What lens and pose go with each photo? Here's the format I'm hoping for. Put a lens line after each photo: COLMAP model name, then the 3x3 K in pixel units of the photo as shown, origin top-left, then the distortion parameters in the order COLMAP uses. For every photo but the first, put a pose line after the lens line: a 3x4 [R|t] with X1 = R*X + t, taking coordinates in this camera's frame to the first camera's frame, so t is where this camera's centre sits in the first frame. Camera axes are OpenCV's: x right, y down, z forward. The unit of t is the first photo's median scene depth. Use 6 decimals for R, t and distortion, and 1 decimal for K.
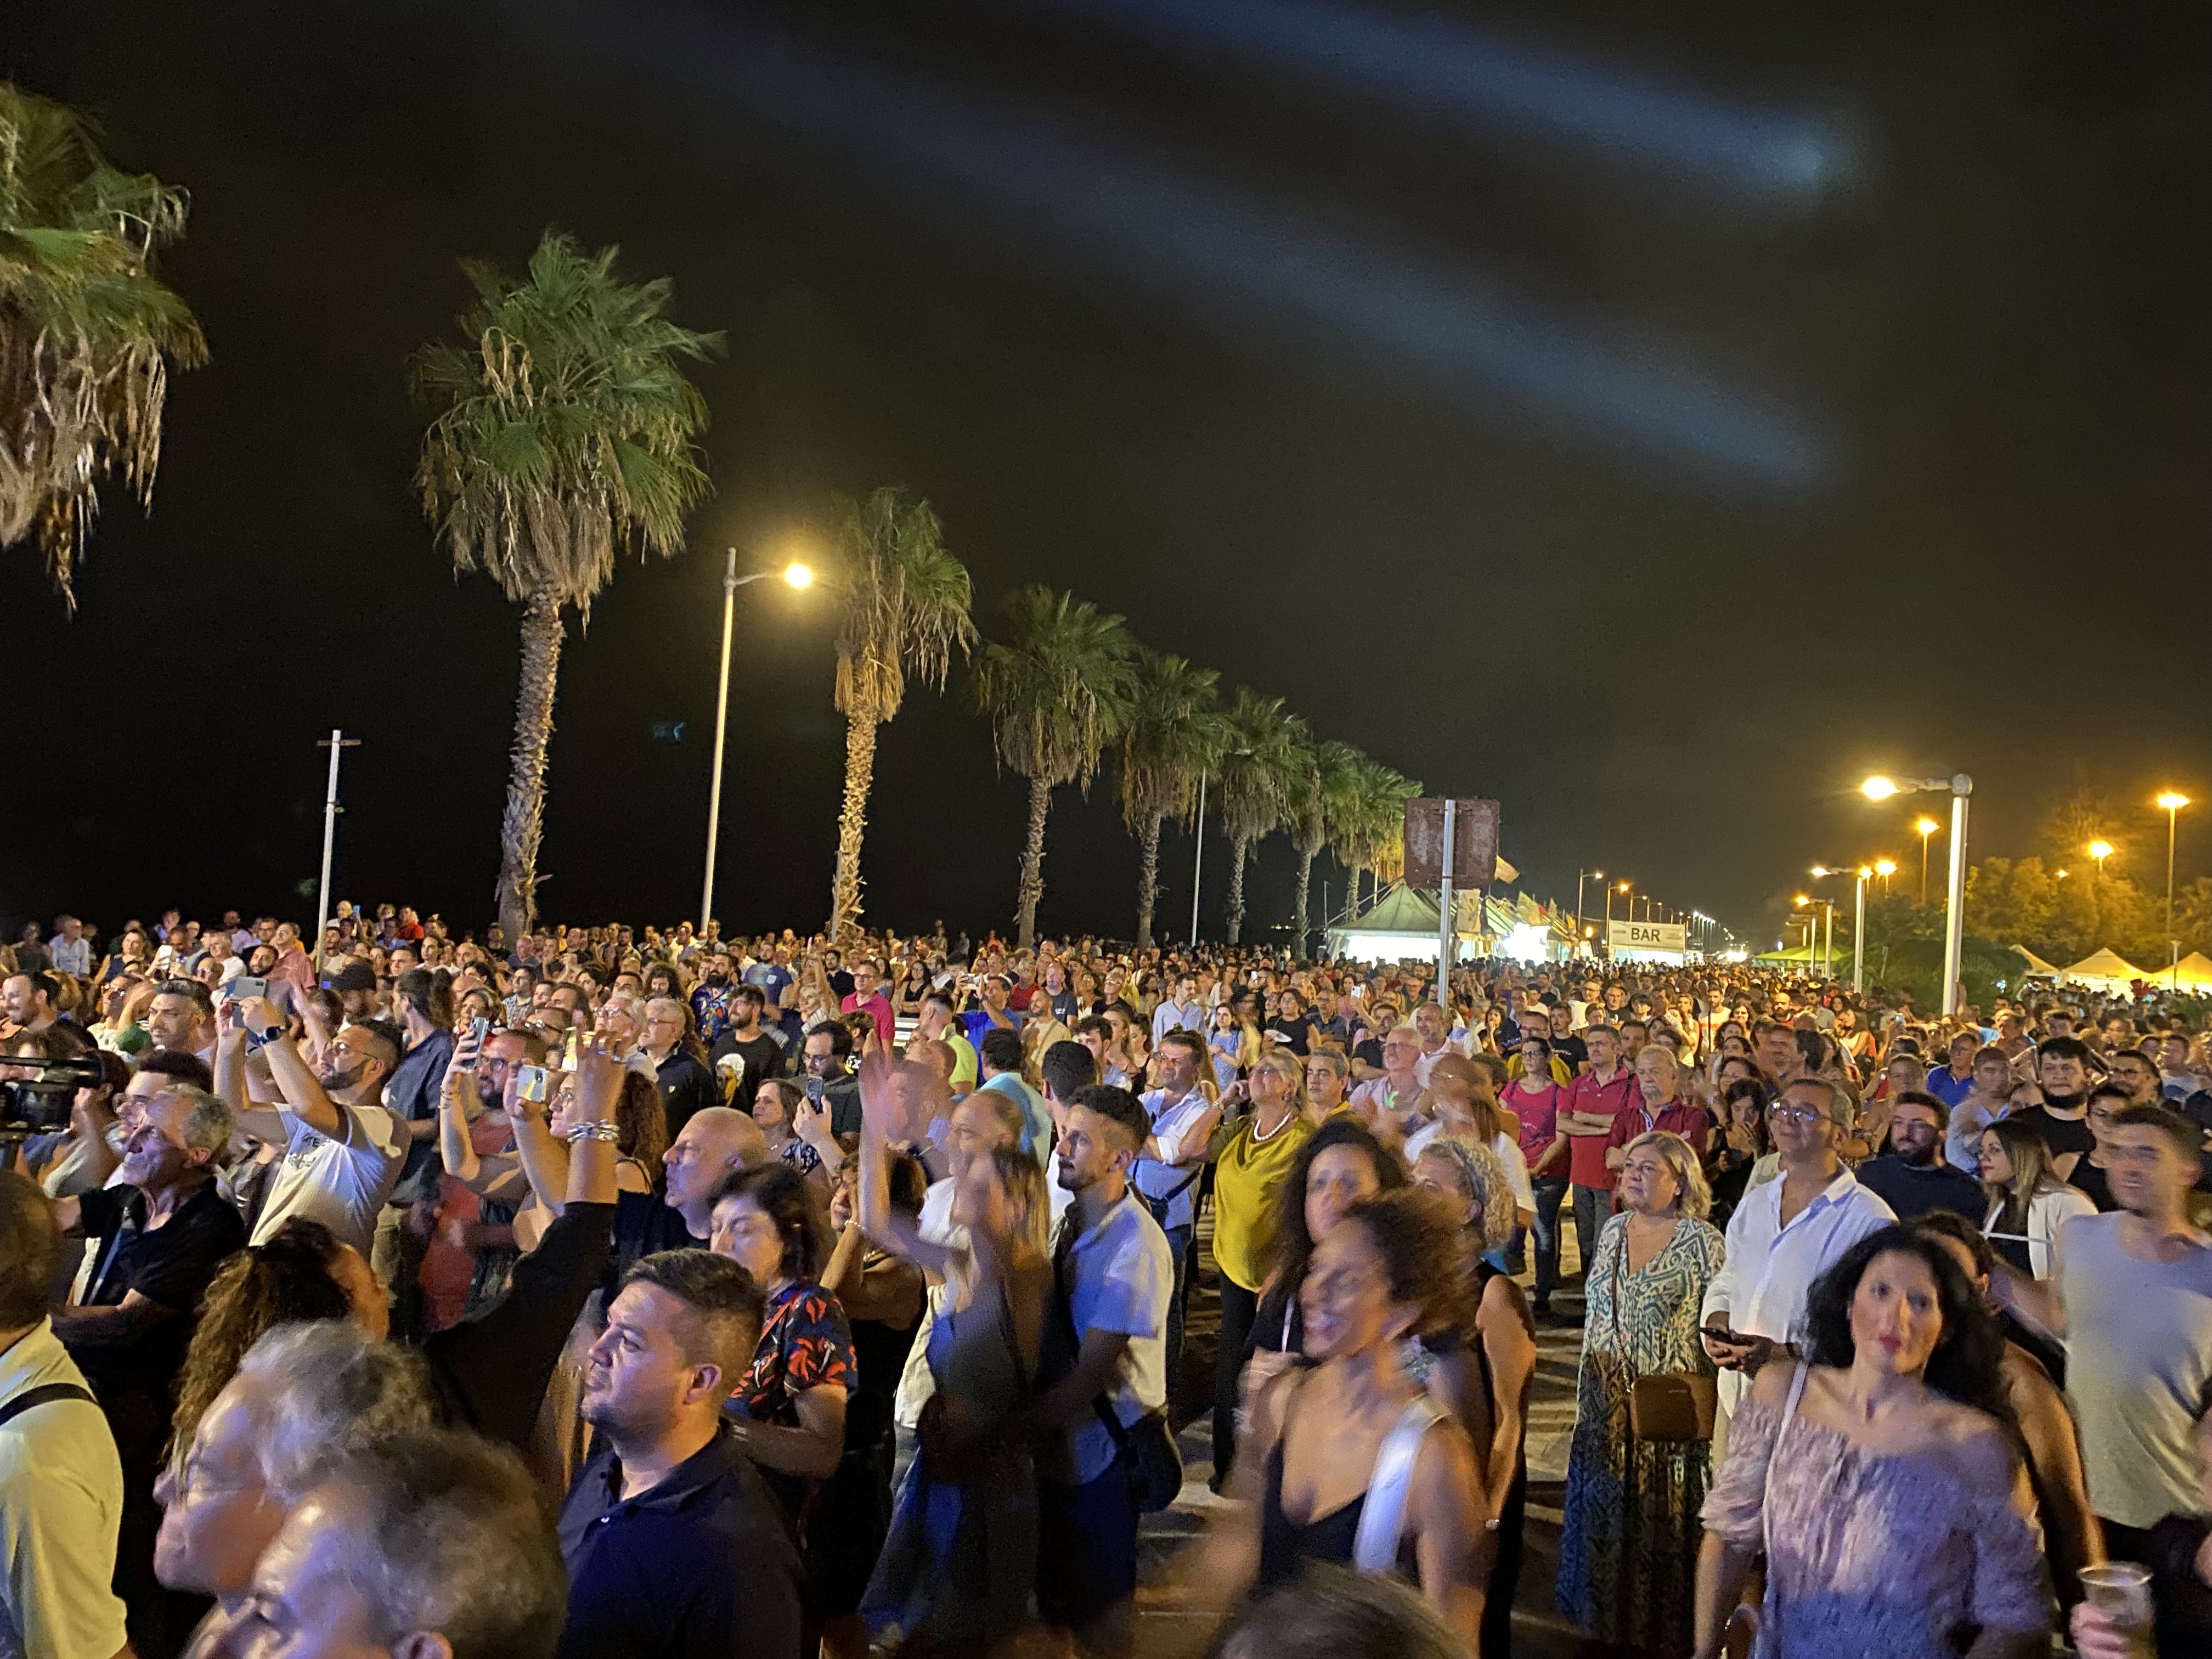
lens RADIAL K [[2063.7, 0, 1106.0], [0, 2063.7, 829.5], [0, 0, 1]] dist [0.073673, 0.001763]
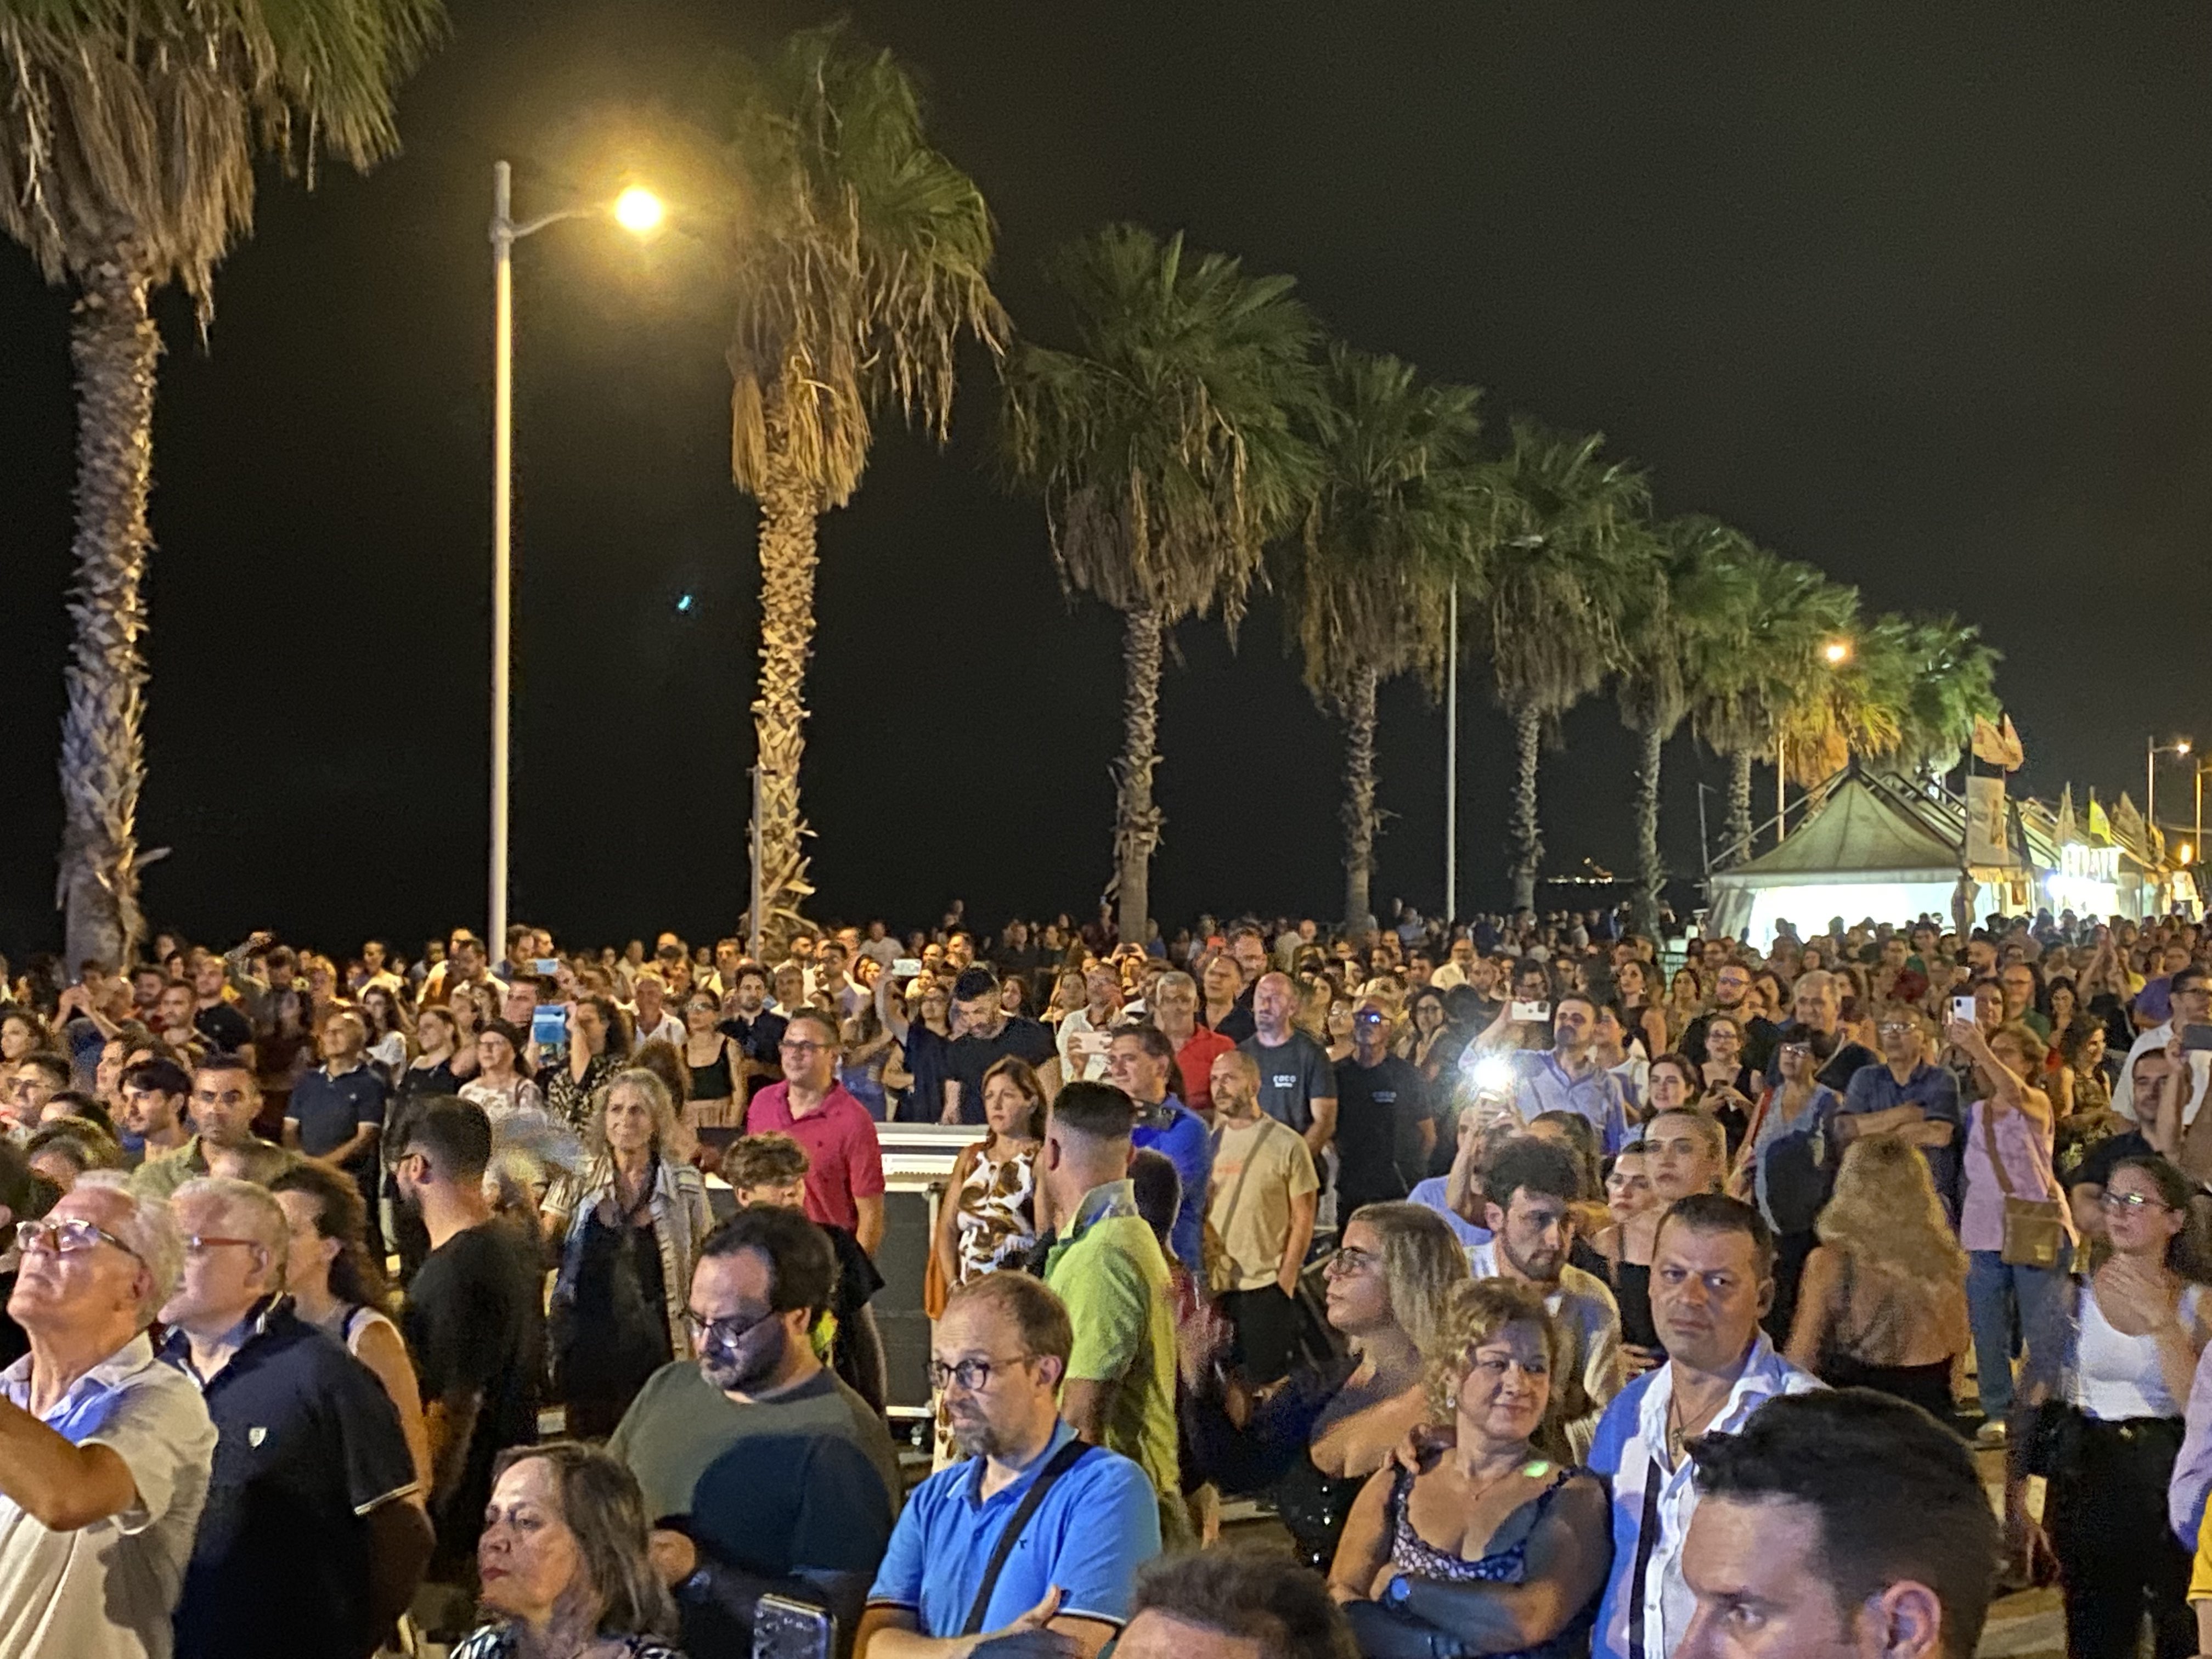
lens RADIAL K [[3079.6, 0, 1106.0], [0, 3079.6, 829.5], [0, 0, 1]] dist [0.031871, 0.007218]
pose [[0.998236, -0.056936, -0.016823, -0.033359], [0.057275, 0.998149, 0.020446, 0.013821], [0.015628, -0.021373, 0.999649, 0.256831]]
